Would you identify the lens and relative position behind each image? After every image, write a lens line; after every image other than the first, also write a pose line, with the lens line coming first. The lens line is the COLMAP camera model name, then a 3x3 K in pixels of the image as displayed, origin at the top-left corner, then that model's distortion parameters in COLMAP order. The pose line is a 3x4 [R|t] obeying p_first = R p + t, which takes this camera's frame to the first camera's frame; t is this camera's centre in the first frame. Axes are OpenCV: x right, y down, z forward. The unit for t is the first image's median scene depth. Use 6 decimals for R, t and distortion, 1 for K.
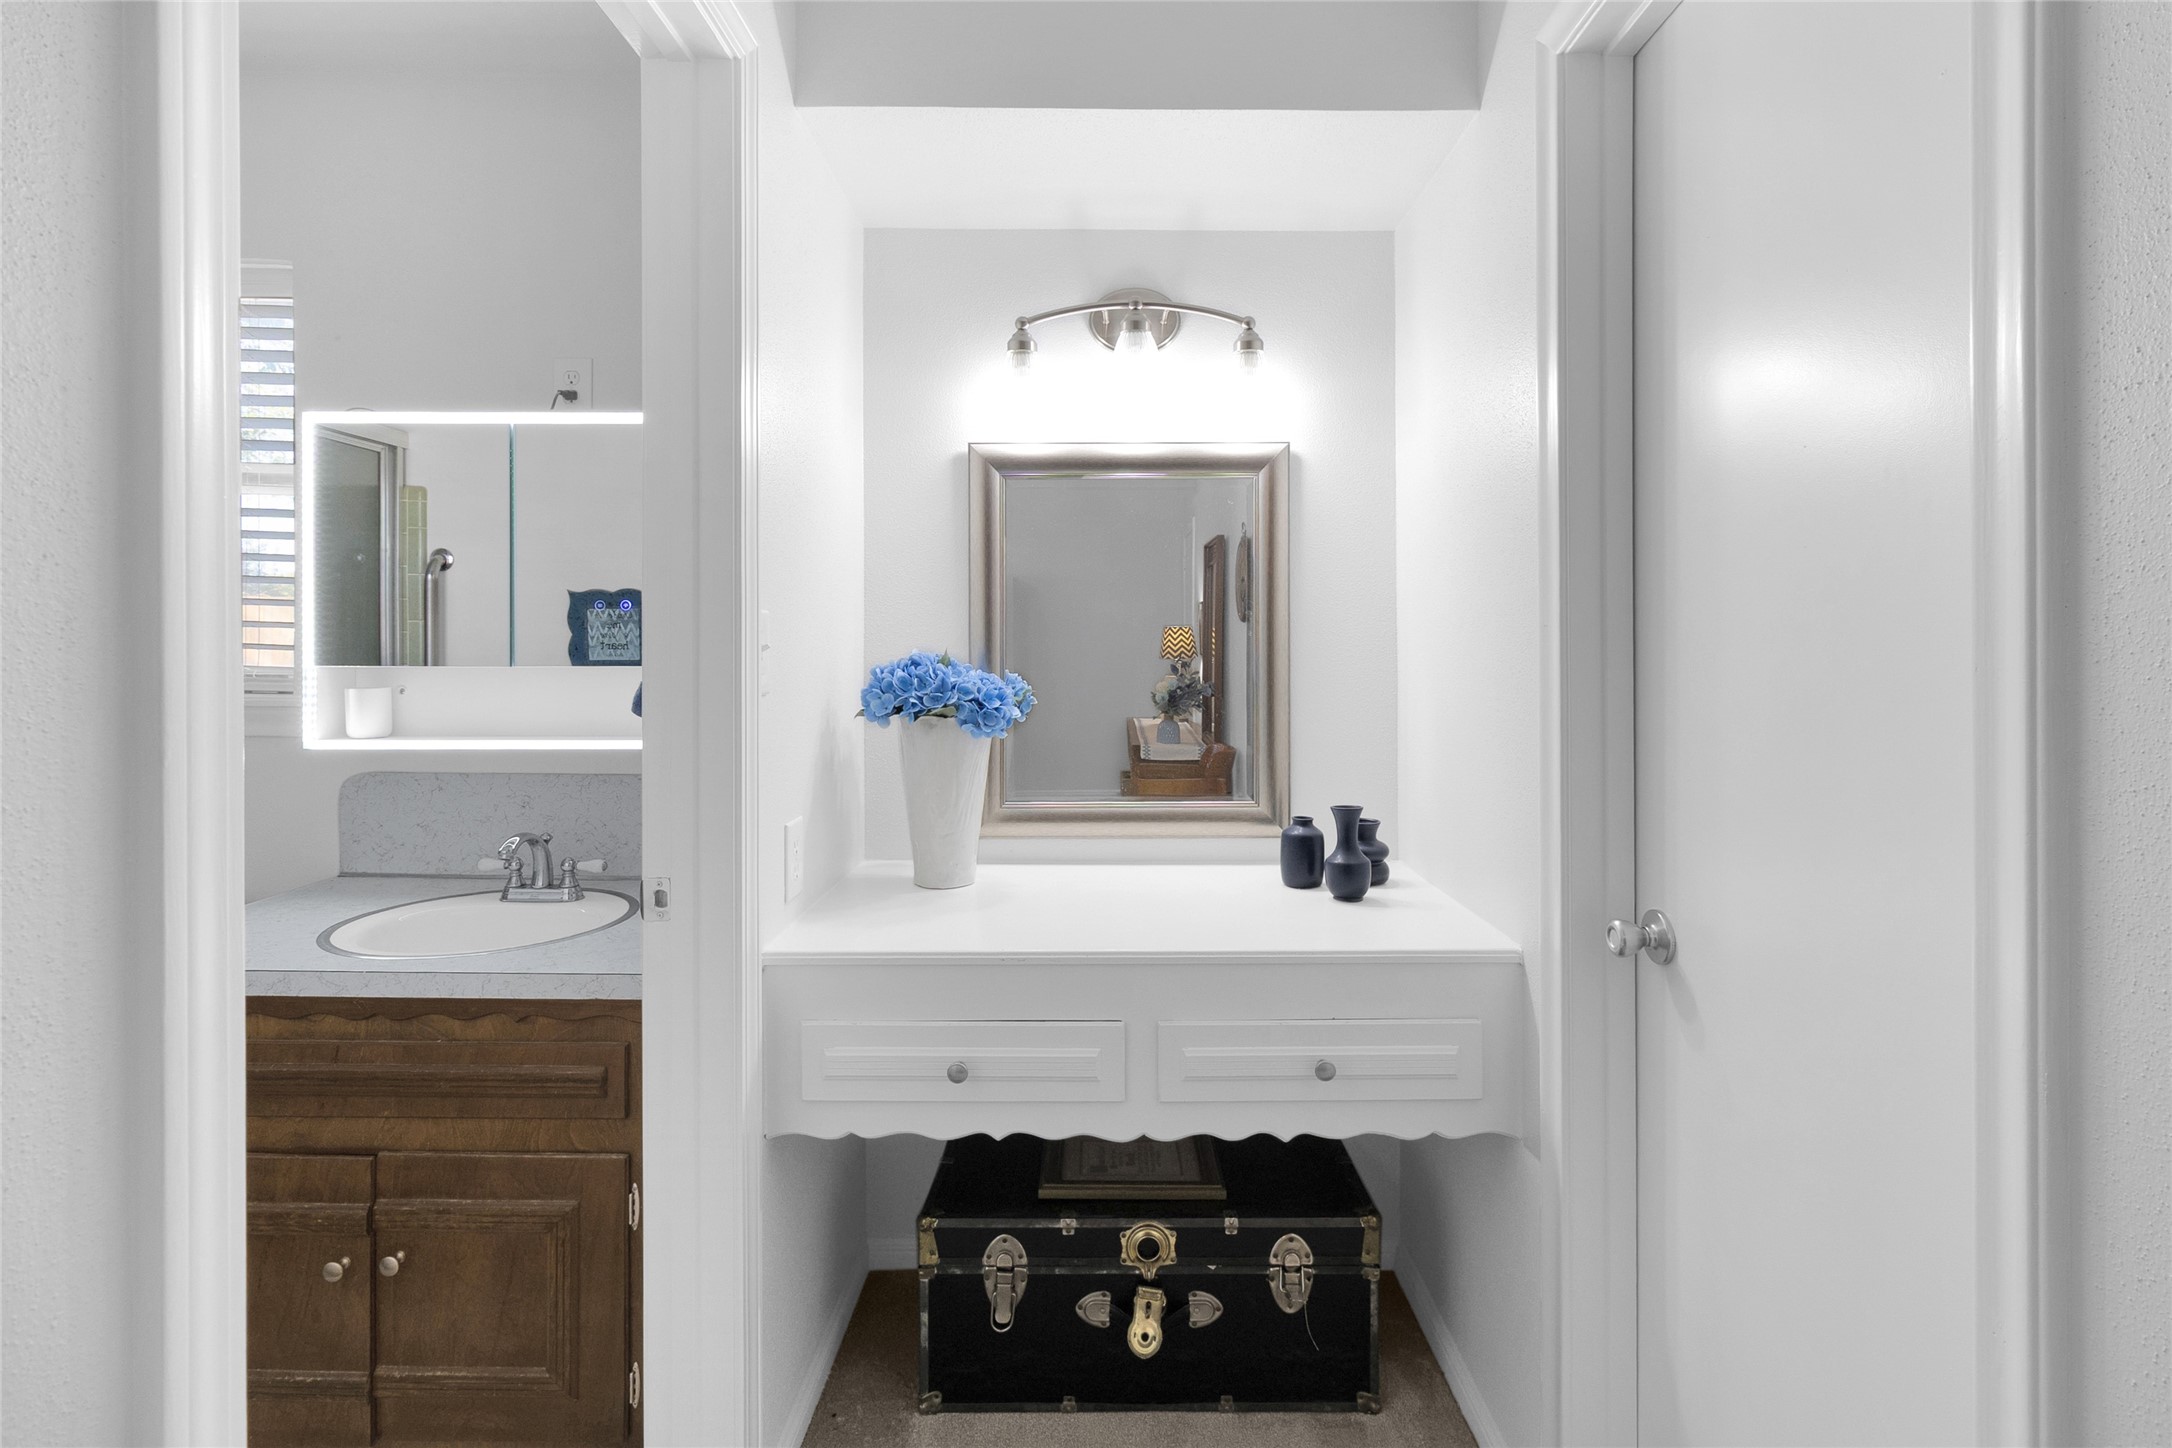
lens RADIAL K [[1005.8, 0, 1118.1], [0, 1005.8, 656.3], [0, 0, 1]] dist [-0.009742, -0.000109]
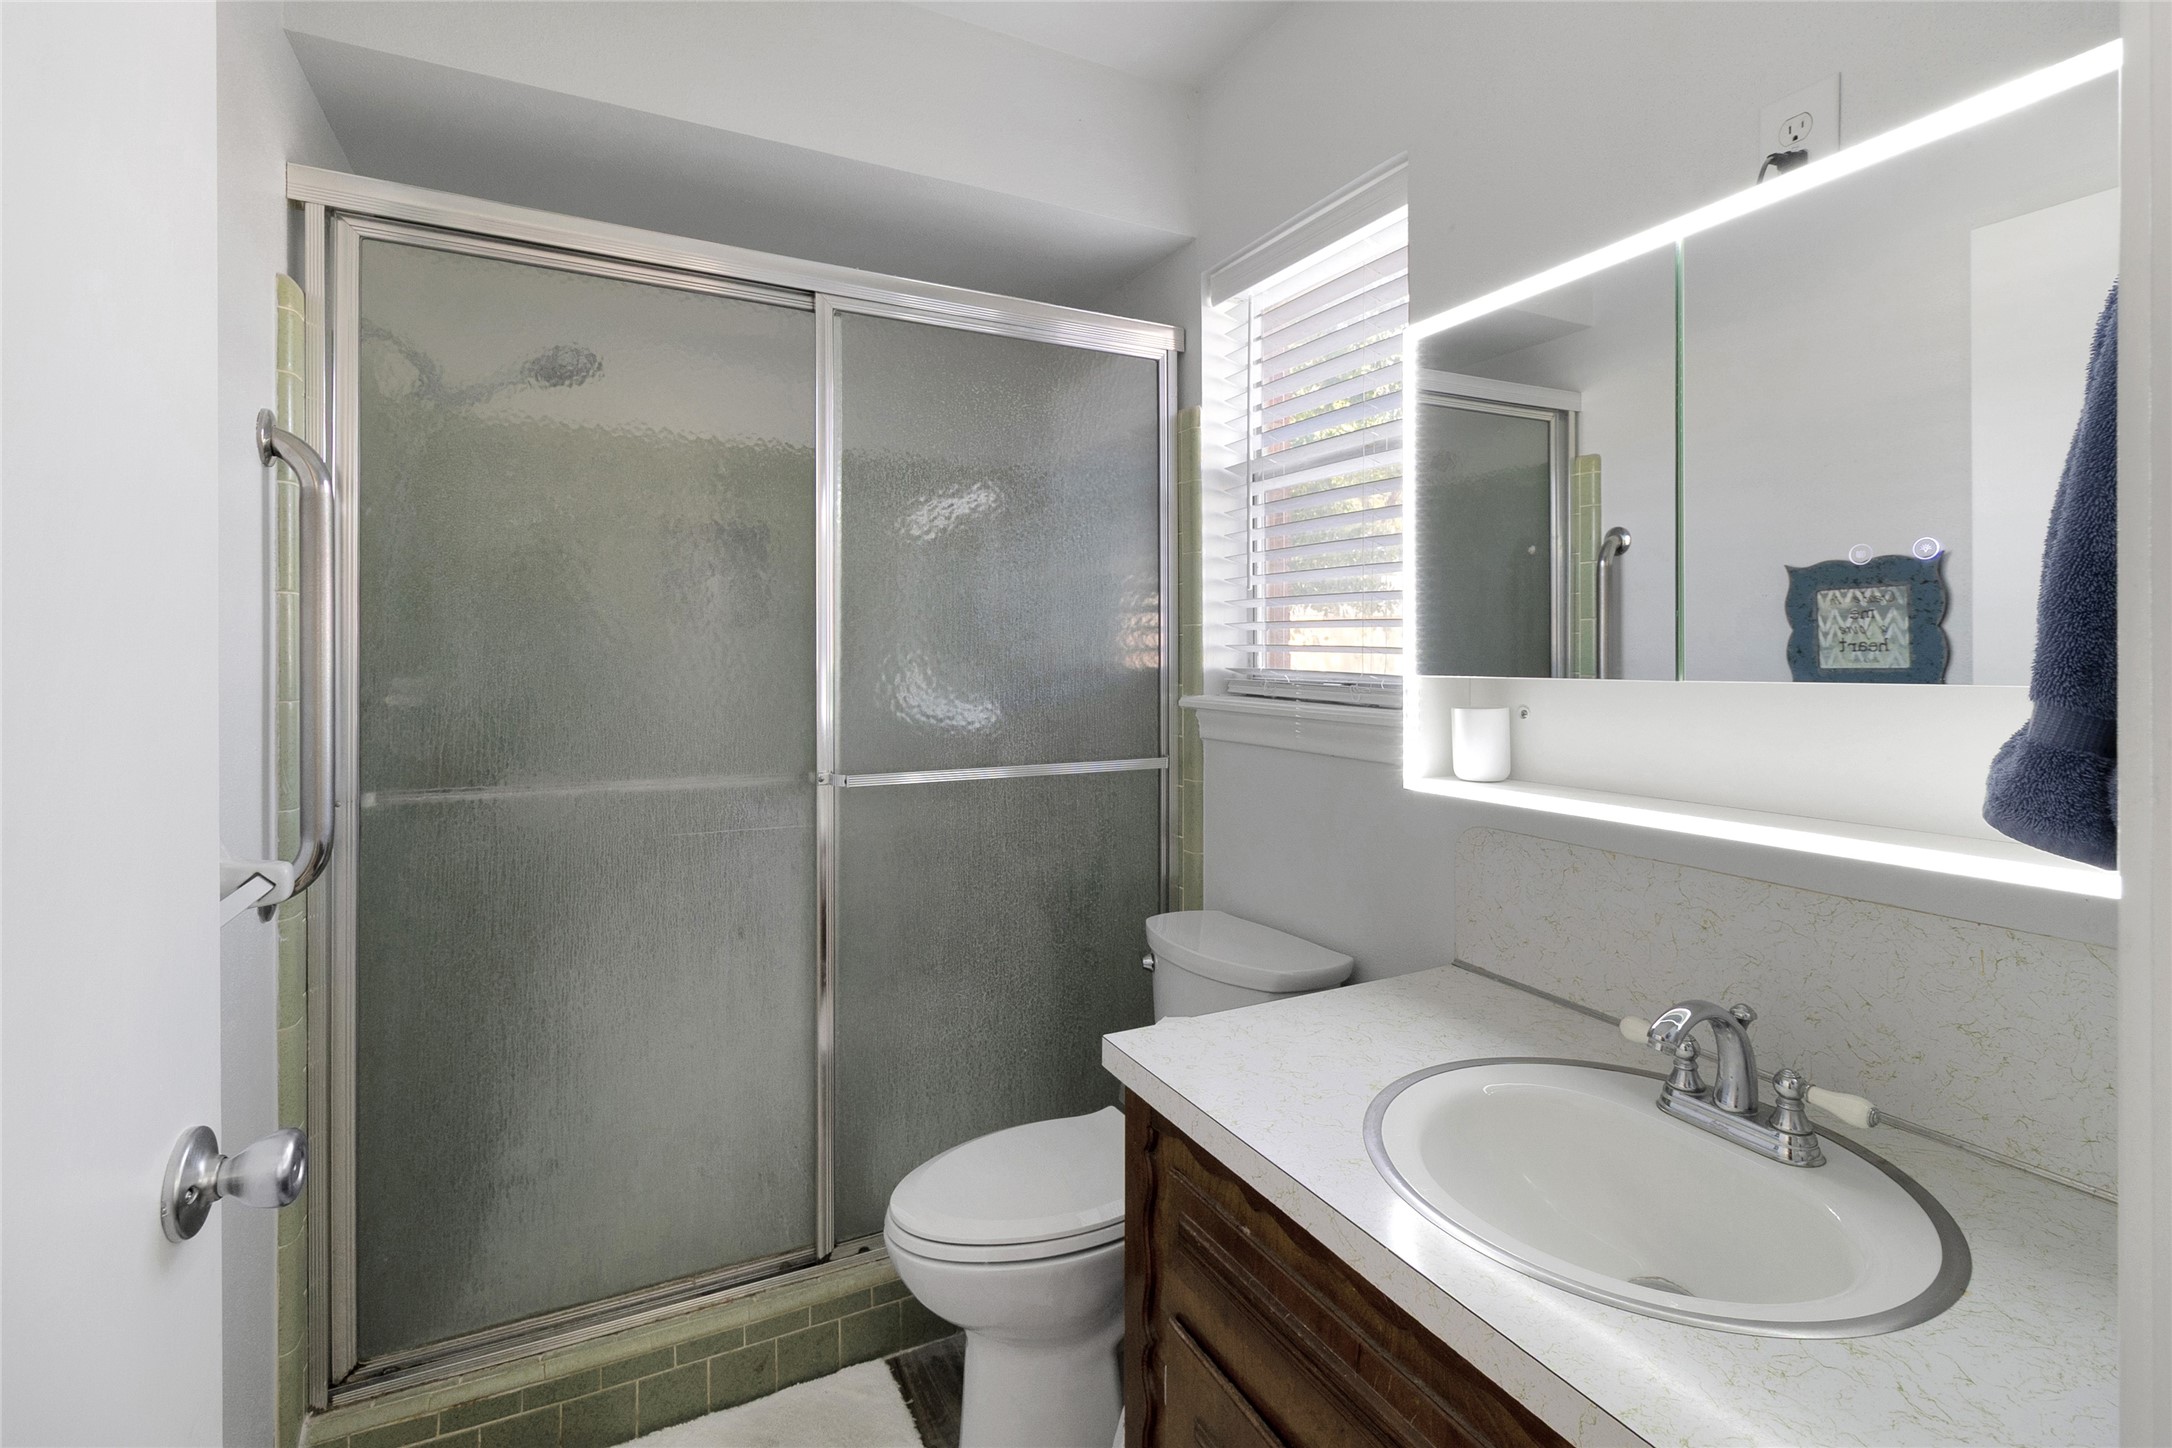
lens RADIAL K [[1005.8, 0, 1106.3], [0, 1005.8, 661.7], [0, 0, 1]] dist [-0.009742, -0.000109]
pose [[0.458113, 0.001046, -0.888894, -0.211861], [-0.002755, 0.999996, -0.000243, 0.000753], [0.888890, 0.002560, 0.458114, 0.379202]]
